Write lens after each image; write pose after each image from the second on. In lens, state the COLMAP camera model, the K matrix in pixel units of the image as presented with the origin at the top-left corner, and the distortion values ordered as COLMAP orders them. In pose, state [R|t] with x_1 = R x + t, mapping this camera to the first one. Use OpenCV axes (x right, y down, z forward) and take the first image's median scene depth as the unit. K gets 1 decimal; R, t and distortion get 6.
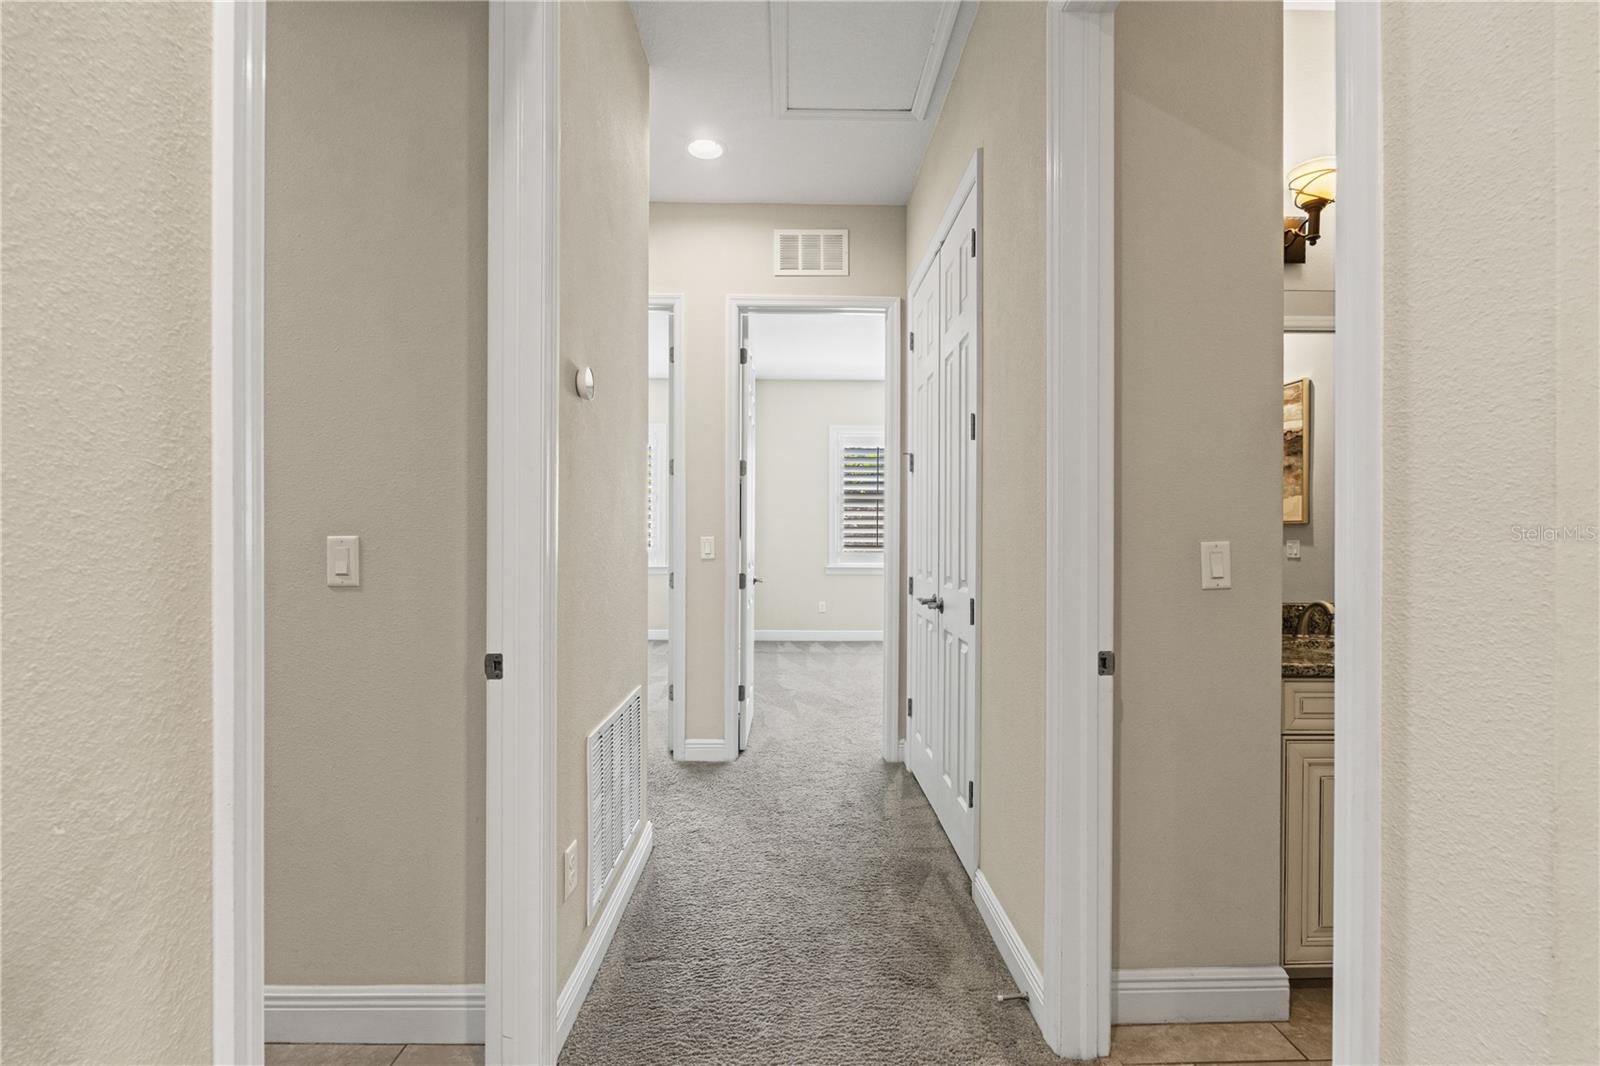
lens RADIAL K [[710.6, 0, 803.4], [0, 710.6, 539.4], [0, 0, 1]] dist [-0.006207, 0.001425]
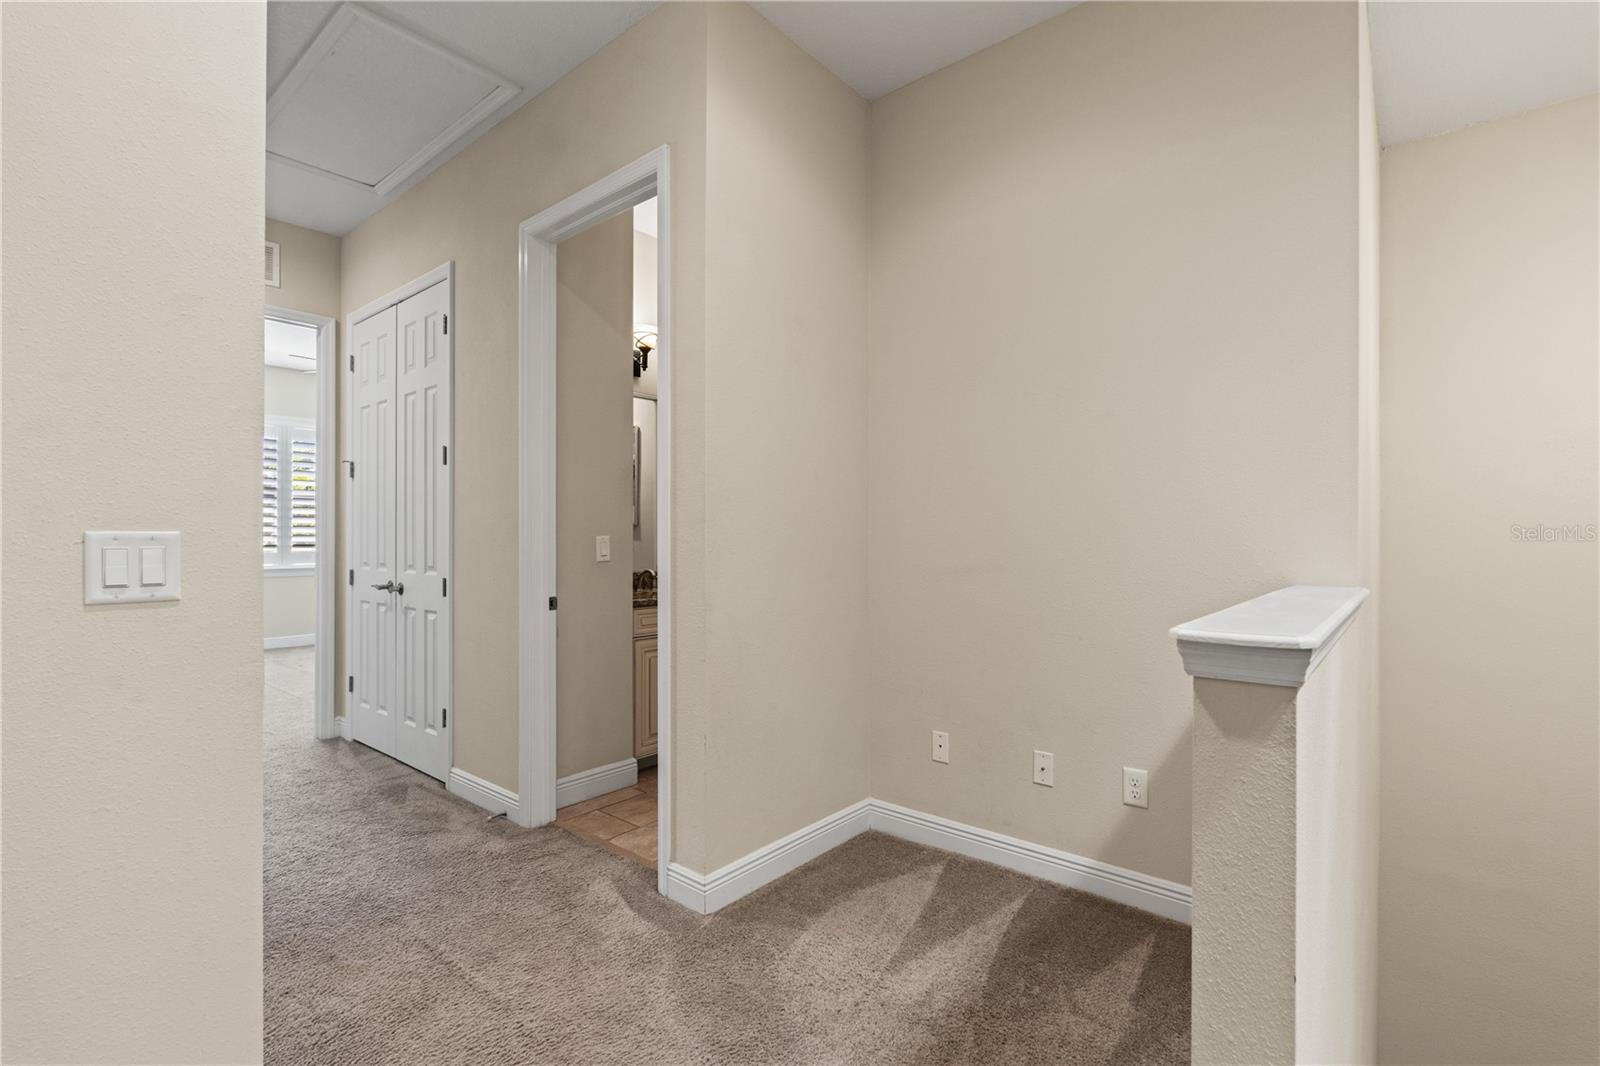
lens RADIAL K [[734.9, 0, 787.1], [0, 734.9, 533.6], [0, 0, 1]] dist [-0.003830, -0.000024]
pose [[0.678109, -0.000864, 0.734961, -0.297815], [0.004751, 0.999984, -0.003208, 0.003093], [-0.734946, 0.005667, 0.678102, -0.387447]]
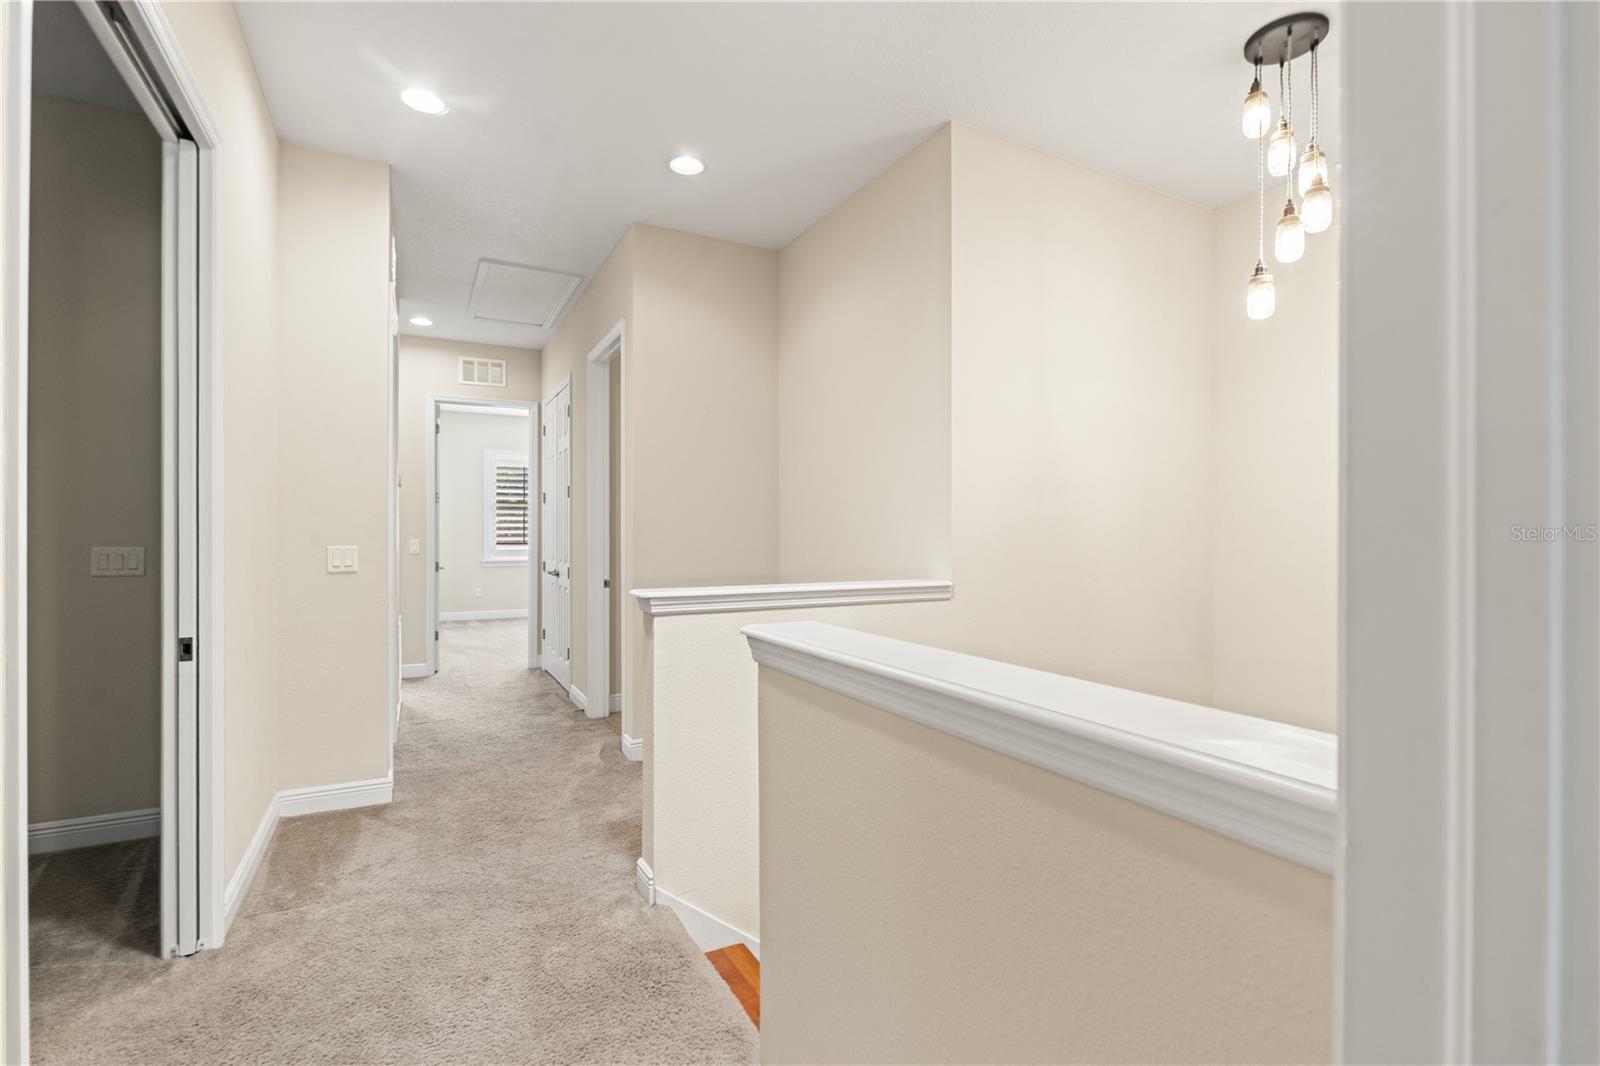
lens RADIAL K [[710.6, 0, 775.4], [0, 710.6, 531.8], [0, 0, 1]] dist [-0.006207, 0.001425]
pose [[0.902787, -0.003170, 0.430077, -0.115800], [0.005165, 0.999981, -0.003471, -0.016020], [-0.430058, 0.005355, 0.902786, -1.085404]]
